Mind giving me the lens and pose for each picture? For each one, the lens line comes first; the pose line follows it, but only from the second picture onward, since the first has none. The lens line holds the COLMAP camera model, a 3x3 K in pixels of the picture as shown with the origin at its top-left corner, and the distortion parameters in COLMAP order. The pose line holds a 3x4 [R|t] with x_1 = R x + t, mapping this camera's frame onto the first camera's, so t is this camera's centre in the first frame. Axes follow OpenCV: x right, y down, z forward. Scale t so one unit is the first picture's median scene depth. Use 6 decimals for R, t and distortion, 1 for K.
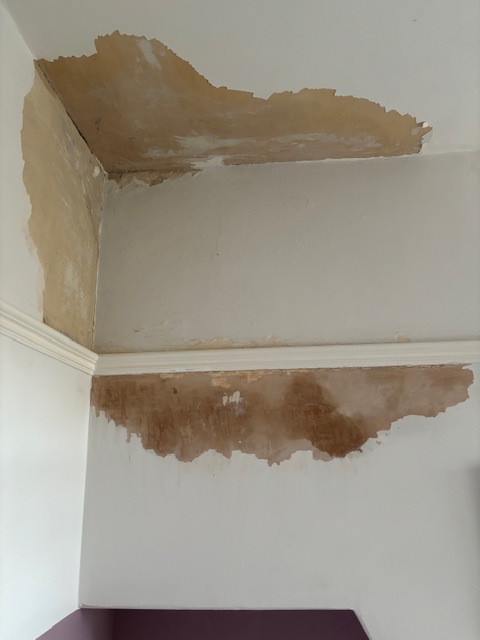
lens RADIAL K [[492.4, 0, 240.9], [0, 492.4, 318.6], [0, 0, 1]] dist [0.040022, -0.063883]
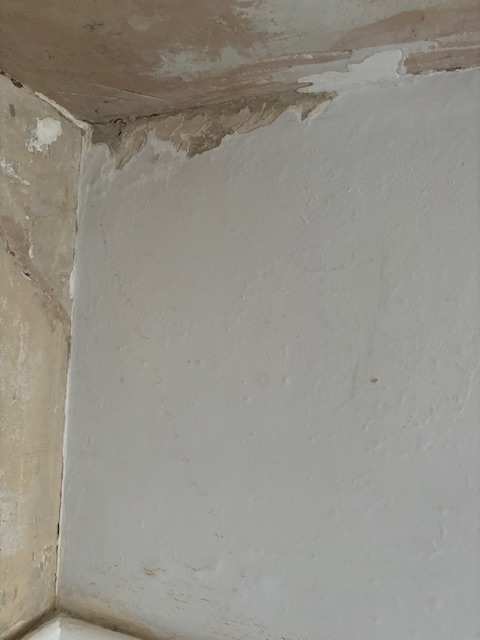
lens RADIAL K [[492.4, 0, 234.6], [0, 492.4, 322.1], [0, 0, 1]] dist [0.040022, -0.063883]
pose [[0.953550, 0.044736, -0.297895, -0.036653], [0.024743, 0.973938, 0.225460, -0.232283], [0.300218, -0.222358, 0.927592, 0.645885]]
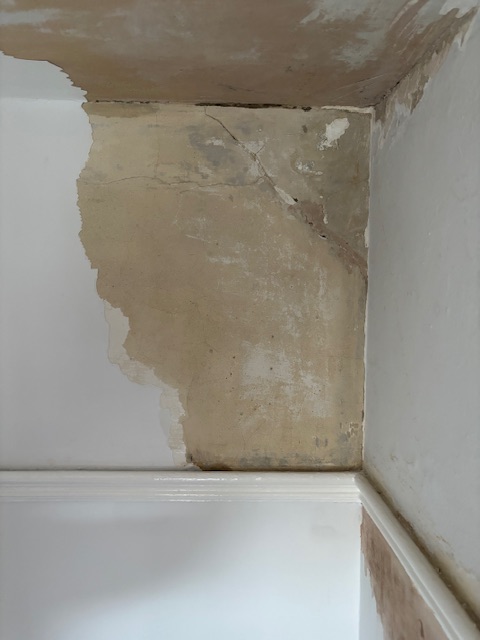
lens RADIAL K [[492.4, 0, 237.8], [0, 492.4, 320.9], [0, 0, 1]] dist [0.040022, -0.063883]
pose [[0.117152, 0.108541, -0.987165, 0.230934], [0.271347, 0.952688, 0.136953, -0.199768], [0.955325, -0.283909, 0.082157, 0.781151]]
